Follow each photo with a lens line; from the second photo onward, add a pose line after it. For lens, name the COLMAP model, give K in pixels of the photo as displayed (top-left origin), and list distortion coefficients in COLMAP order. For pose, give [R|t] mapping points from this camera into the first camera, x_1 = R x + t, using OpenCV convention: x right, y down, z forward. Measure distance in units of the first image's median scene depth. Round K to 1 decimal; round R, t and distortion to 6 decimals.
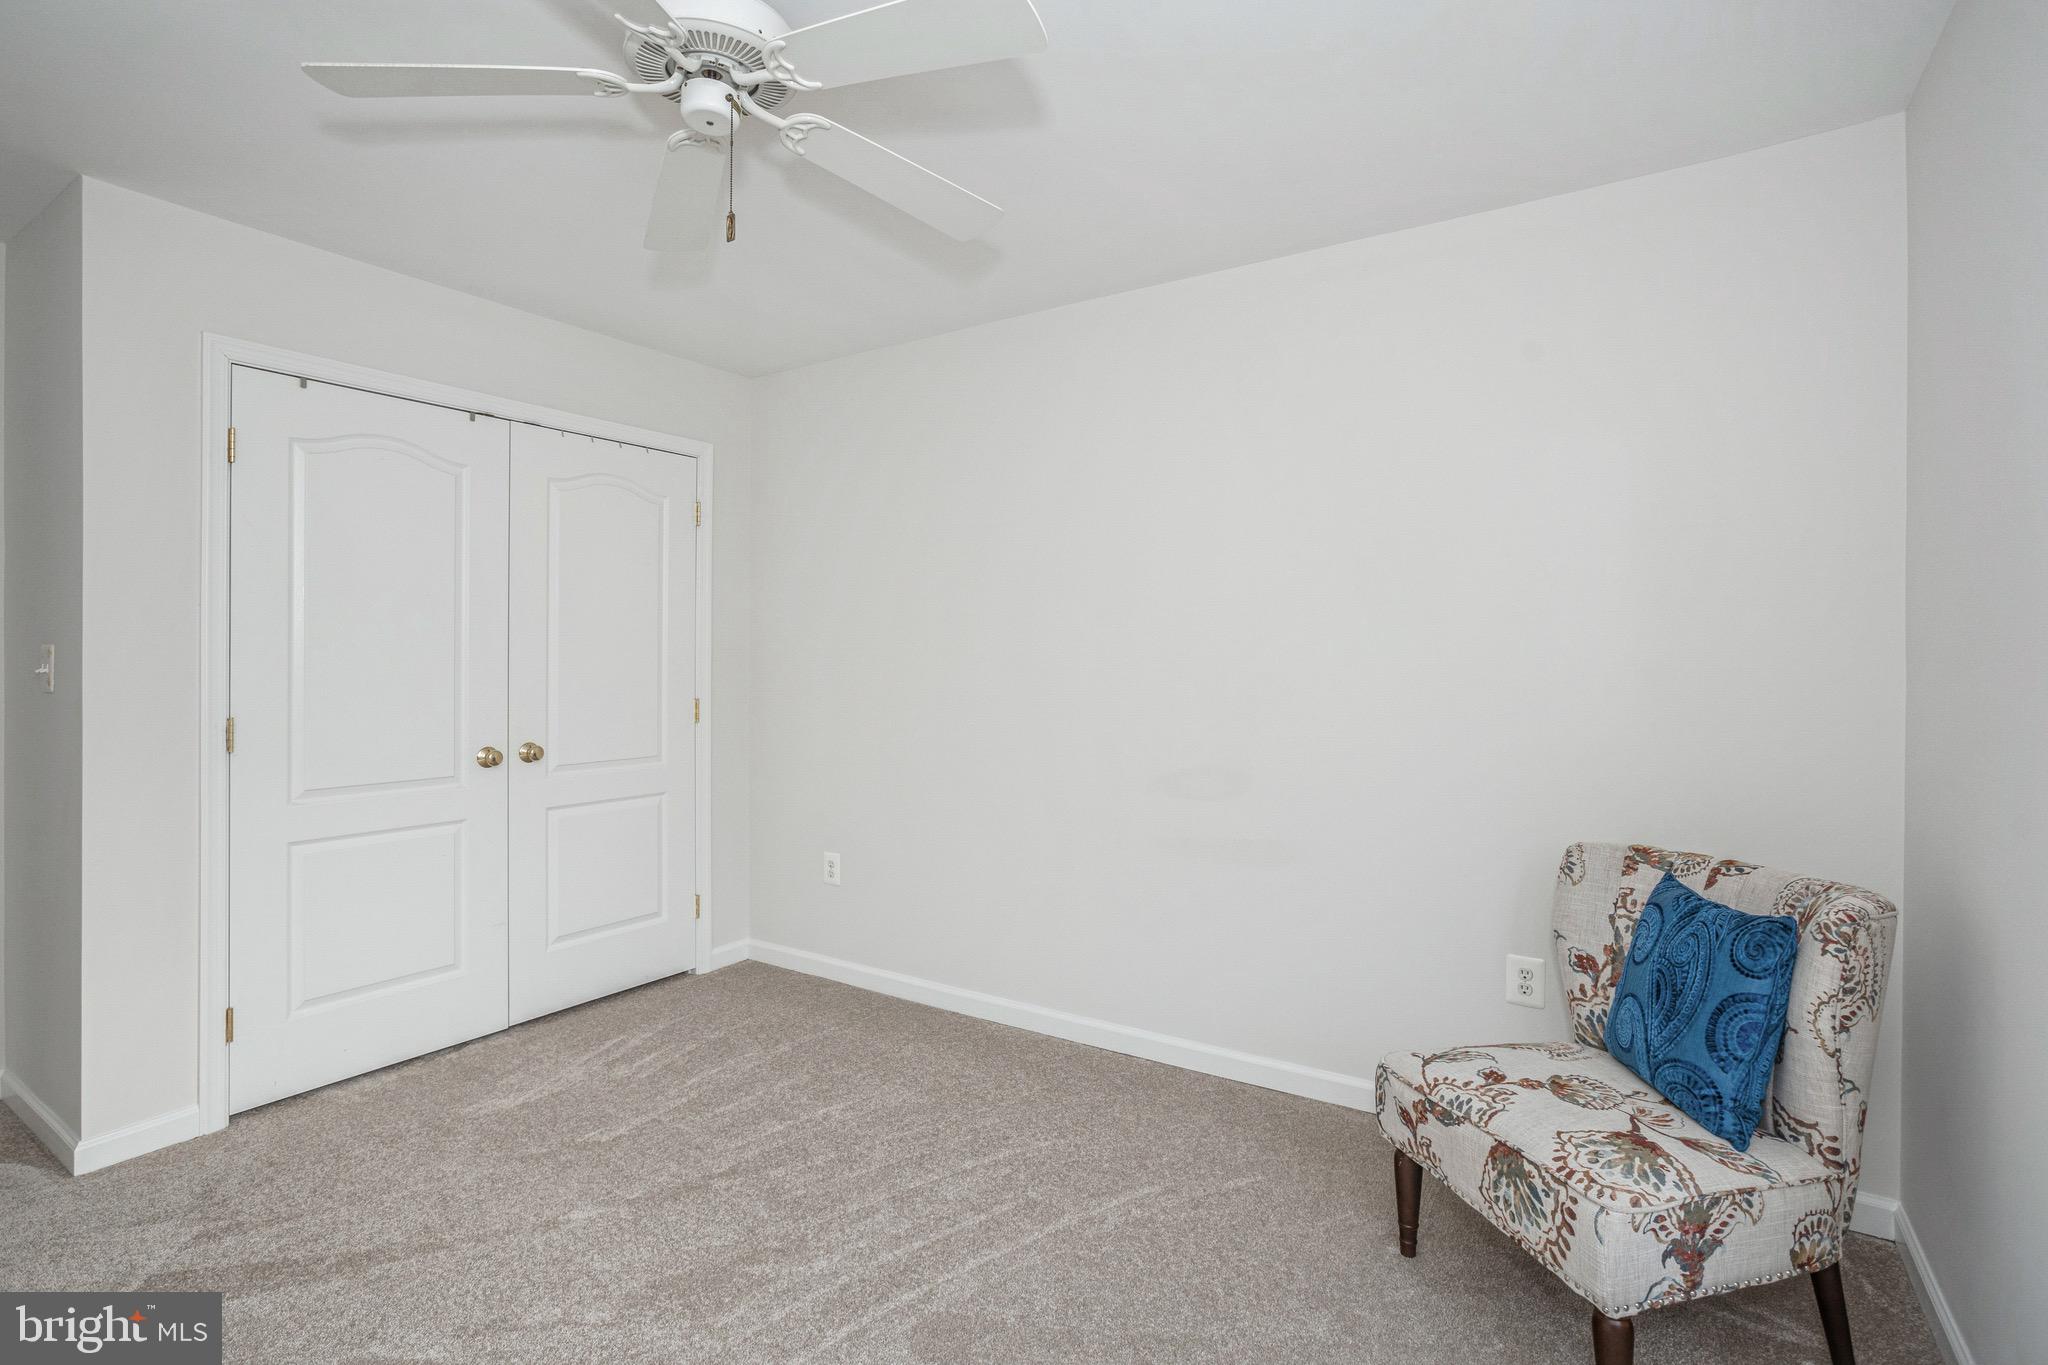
lens RADIAL K [[934.9, 0, 1023.6], [0, 934.9, 675.5], [0, 0, 1]] dist [-0.025800, 0.005442]
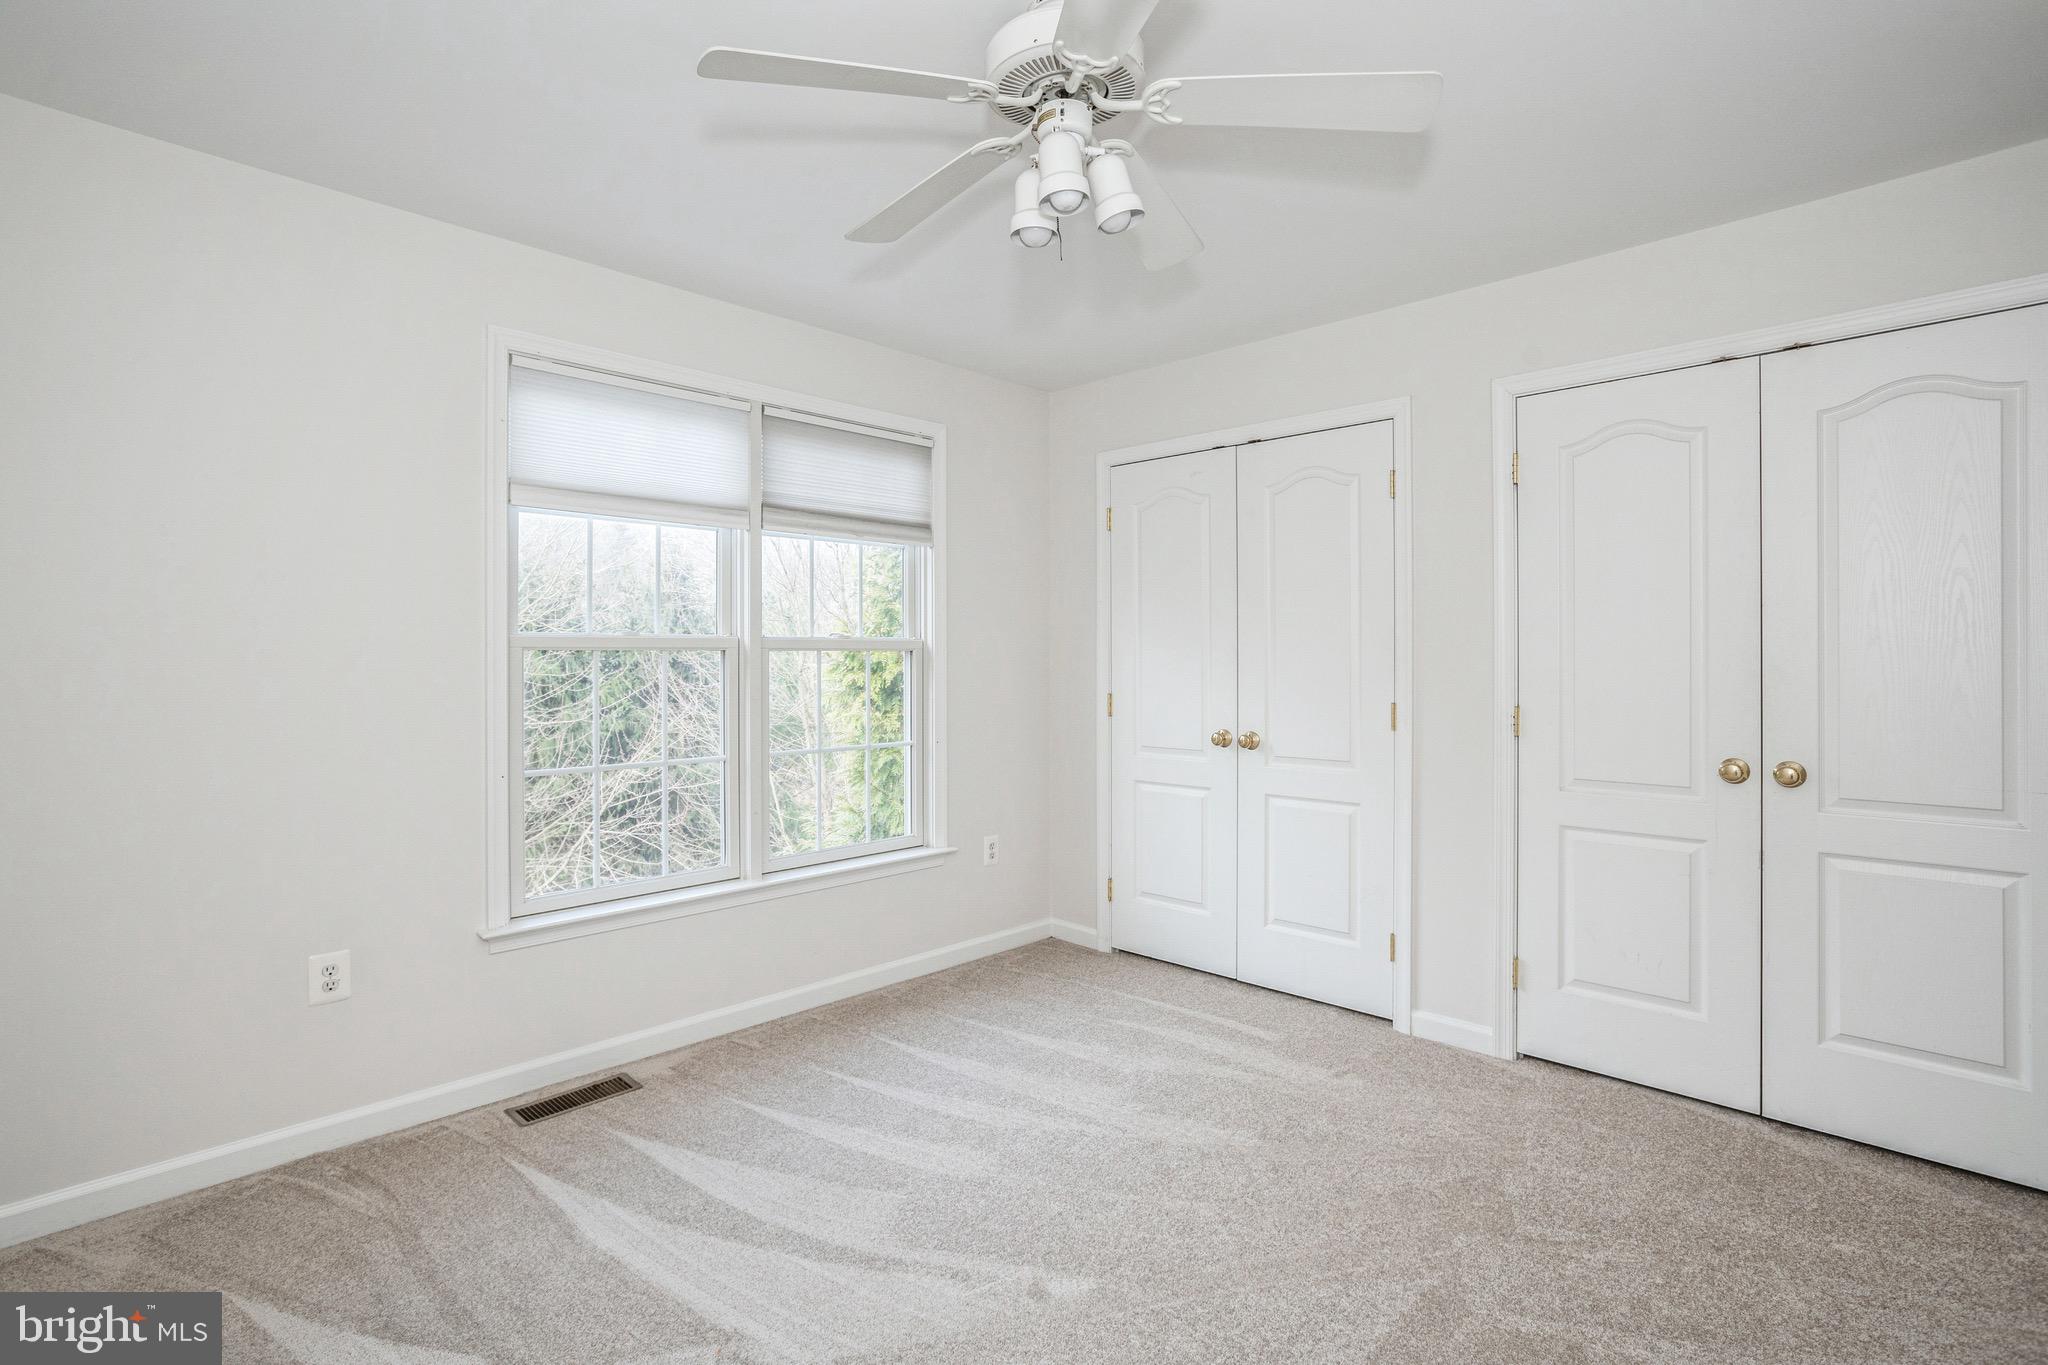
lens RADIAL K [[972.2, 0, 1042.5], [0, 972.2, 661.1], [0, 0, 1]] dist [-0.002489, -0.000379]
pose [[-0.178799, 0.005345, -0.983871, 0.585624], [-0.007810, 0.999946, 0.006851, -0.017547], [0.983855, 0.008909, -0.178748, 0.848232]]
